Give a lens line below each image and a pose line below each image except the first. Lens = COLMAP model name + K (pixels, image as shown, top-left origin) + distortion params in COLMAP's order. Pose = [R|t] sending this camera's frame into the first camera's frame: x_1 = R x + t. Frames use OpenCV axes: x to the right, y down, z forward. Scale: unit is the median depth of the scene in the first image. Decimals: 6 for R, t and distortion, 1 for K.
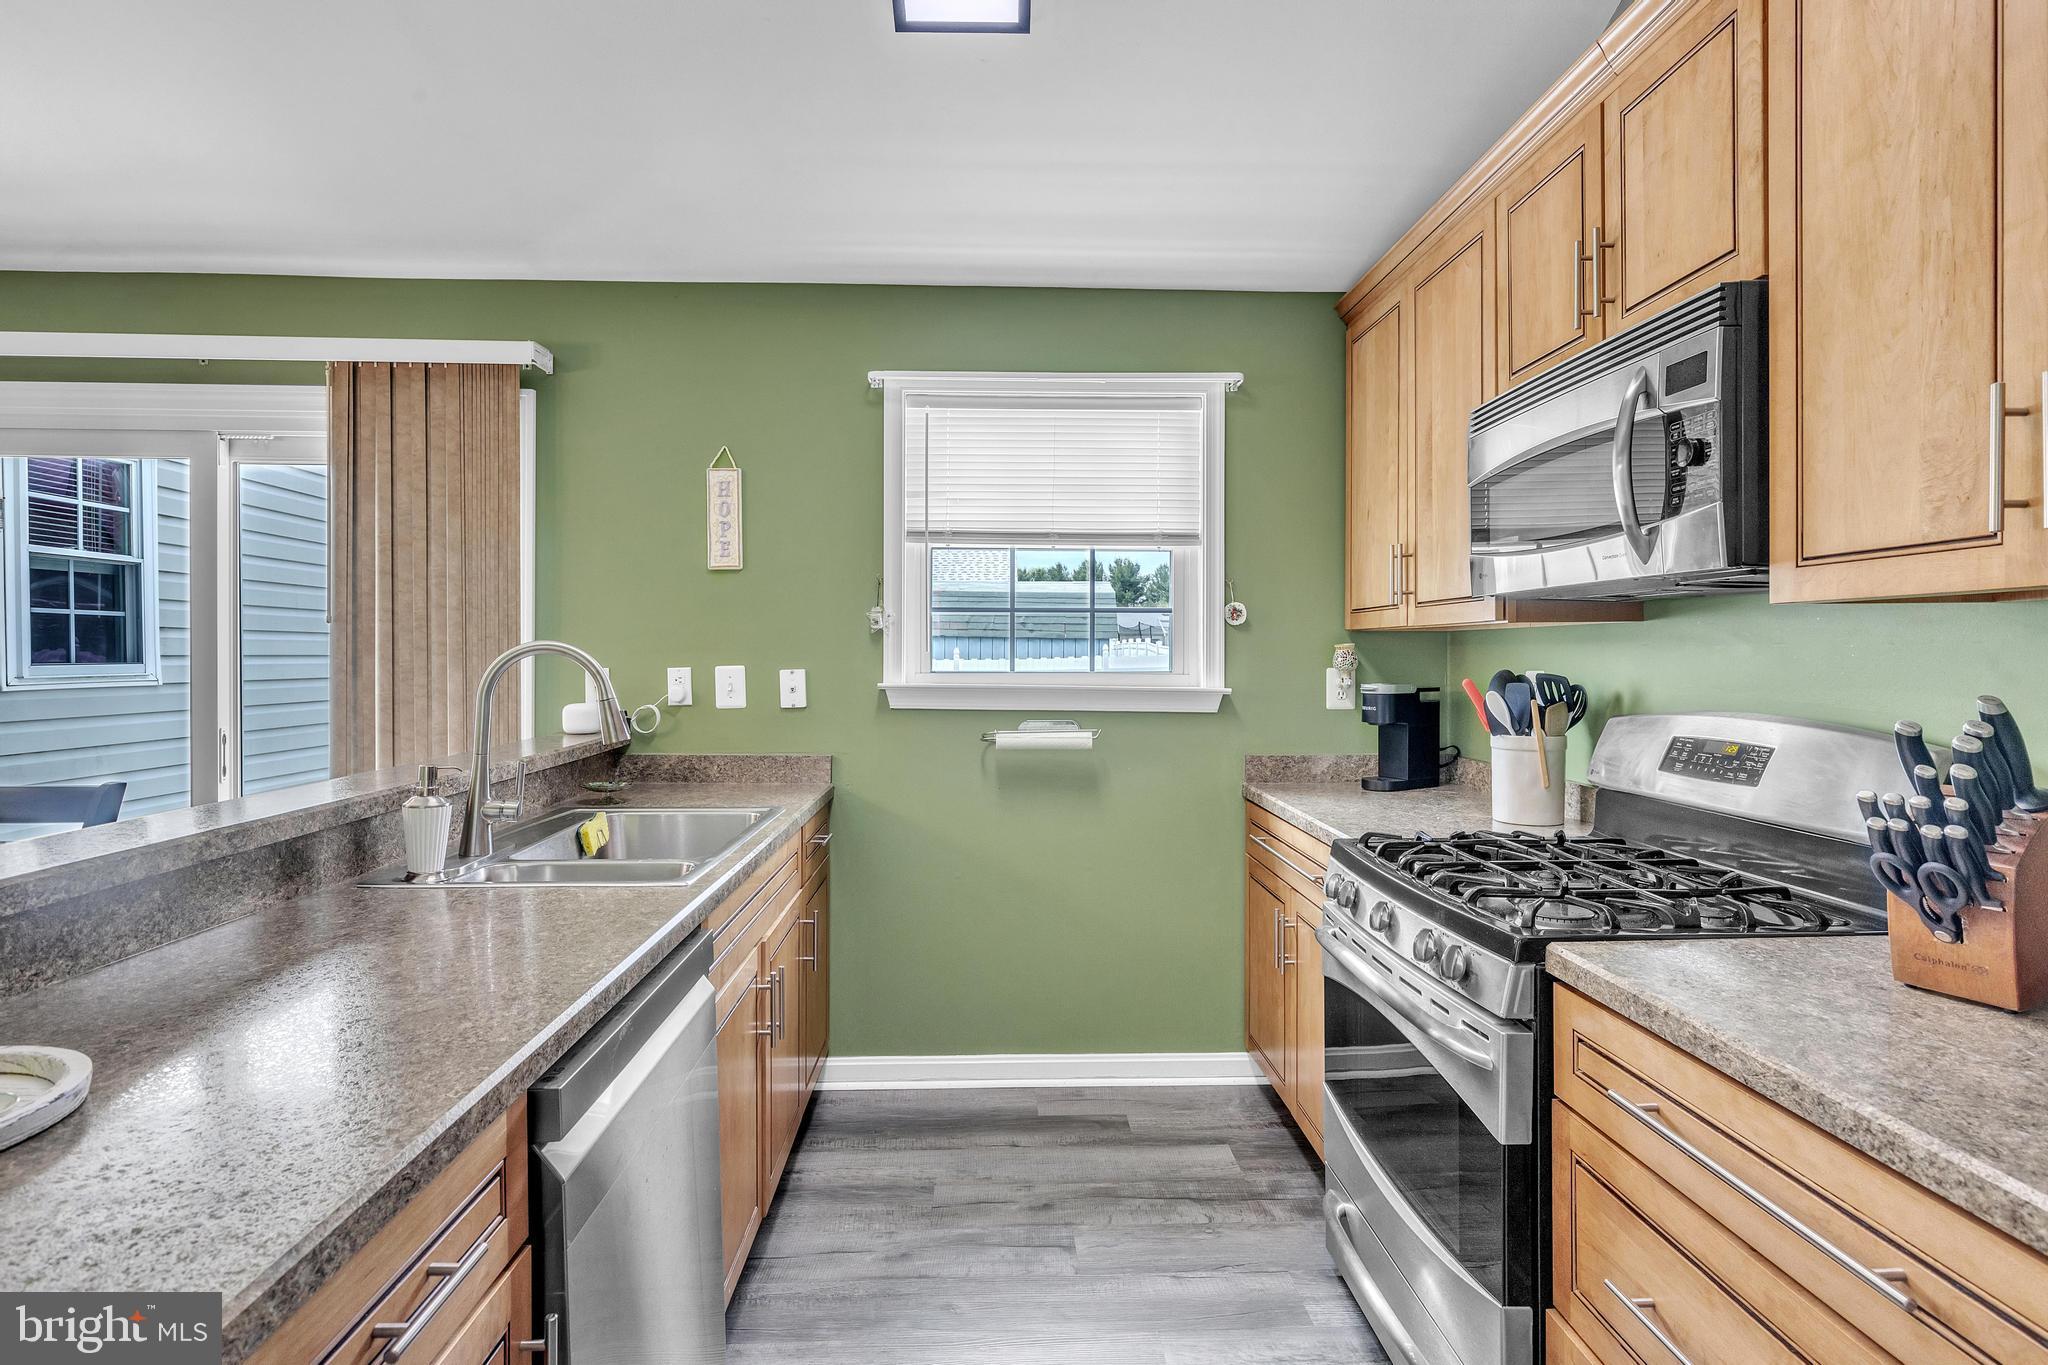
lens RADIAL K [[1004.3, 0, 1018.4], [0, 1004.3, 671.1], [0, 0, 1]] dist [-0.001704, -0.000152]
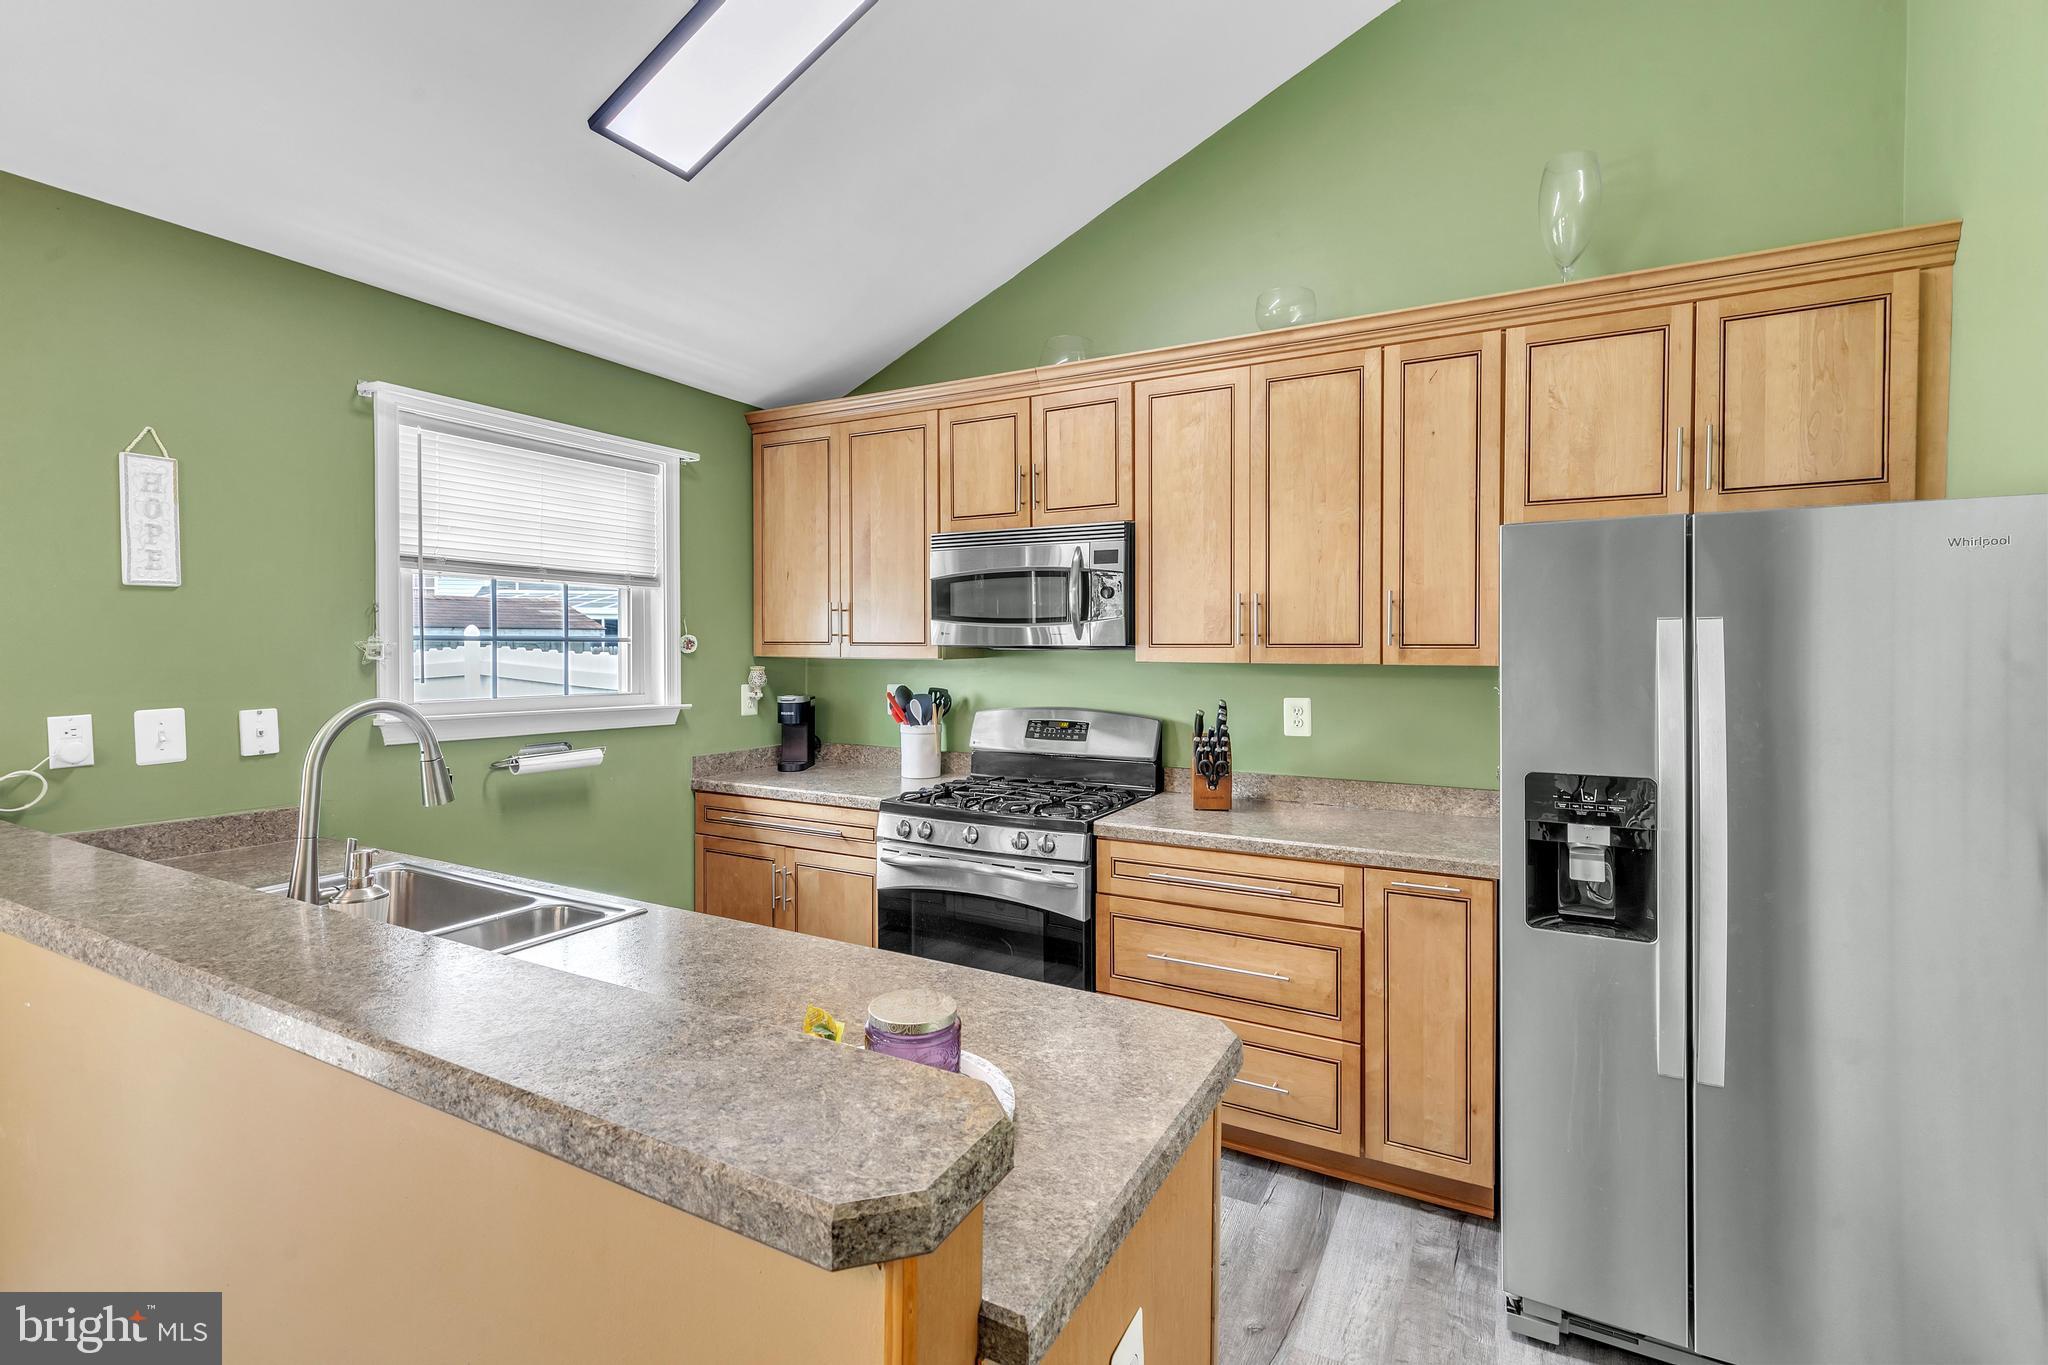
lens RADIAL K [[932.0, 0, 1023.2], [0, 932.0, 661.0], [0, 0, 1]] dist [0.000289, 0.000227]
pose [[0.508995, -0.013271, 0.860667, -0.572220], [0.013600, 0.999880, 0.007375, -0.039343], [-0.860662, 0.007951, 0.509115, 0.053028]]
